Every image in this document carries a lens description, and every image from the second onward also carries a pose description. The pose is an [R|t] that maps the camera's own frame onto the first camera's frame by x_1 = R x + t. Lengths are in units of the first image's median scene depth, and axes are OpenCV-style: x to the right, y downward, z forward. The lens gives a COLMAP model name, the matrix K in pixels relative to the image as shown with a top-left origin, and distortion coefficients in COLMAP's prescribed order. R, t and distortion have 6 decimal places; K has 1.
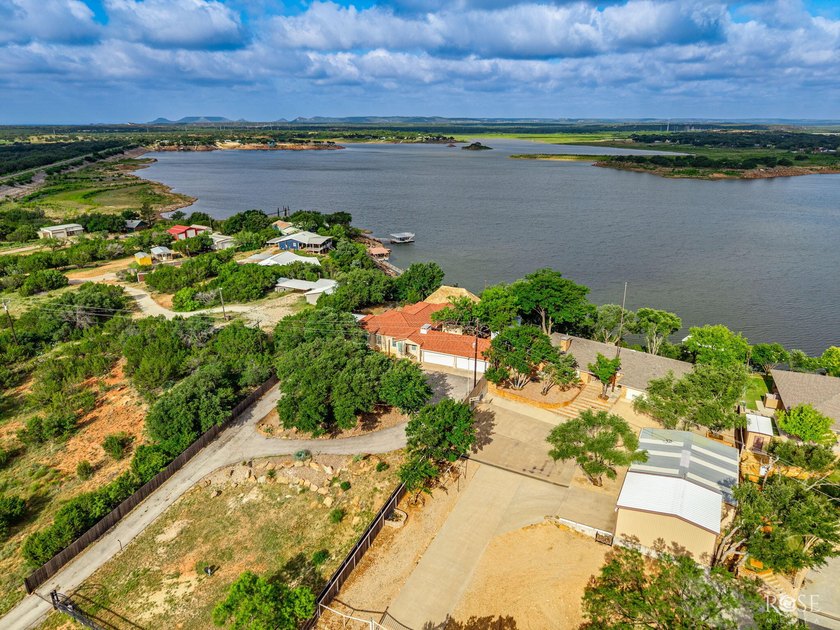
lens RADIAL K [[562.0, 0, 421.5], [0, 562.0, 318.2], [0, 0, 1]] dist [0.014401, -0.006814]
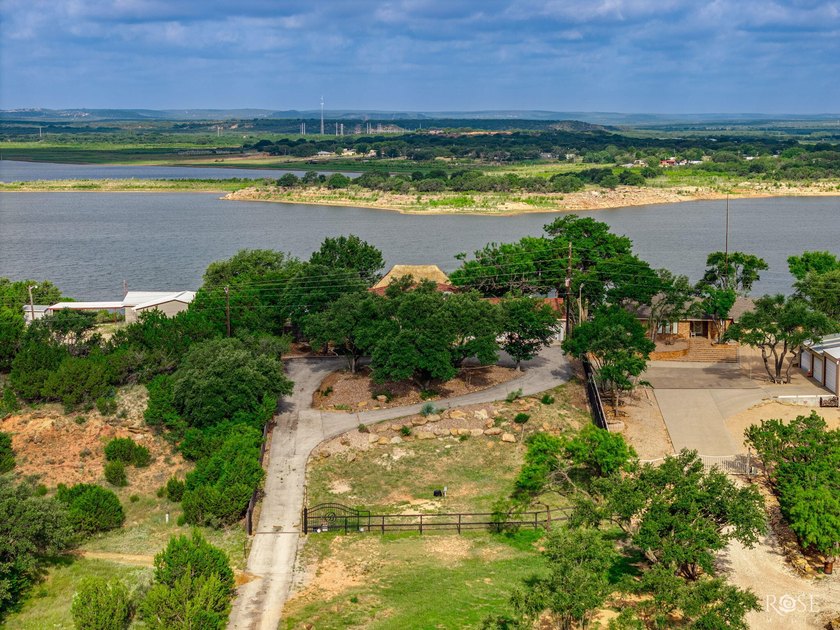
lens RADIAL K [[1671.9, 0, 418.5], [0, 1671.9, 313.4], [0, 0, 1]] dist [-0.030457, 0.201995]
pose [[0.893733, -0.053945, 0.445345, -0.394652], [0.149661, 0.971722, -0.182640, 0.171871], [-0.422899, 0.229883, 0.876533, -0.305133]]
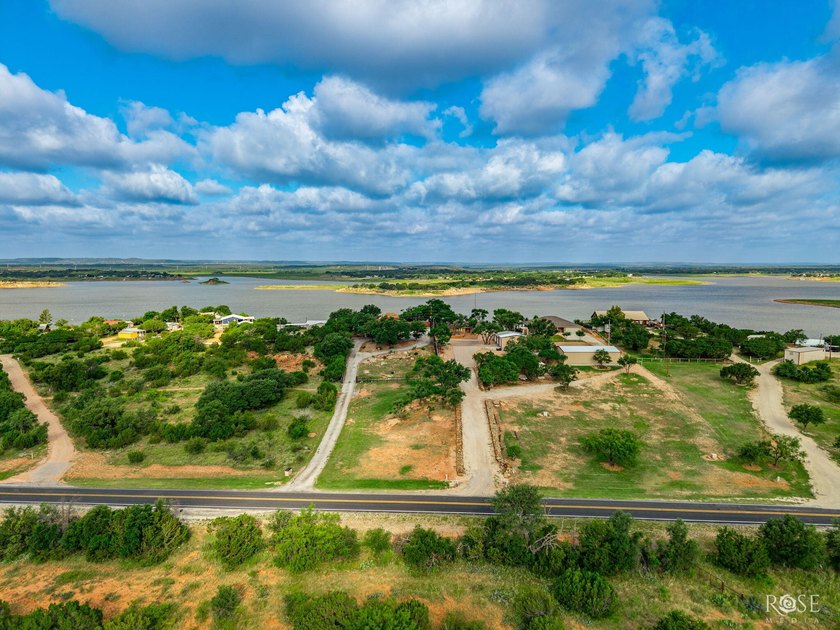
lens RADIAL K [[564.3, 0, 421.7], [0, 564.3, 313.8], [0, 0, 1]] dist [0.014041, -0.008347]
pose [[0.876550, -0.043459, 0.479344, -0.456094], [0.159233, 0.966019, -0.203598, 0.212905], [-0.454207, 0.254791, 0.853685, -0.467211]]
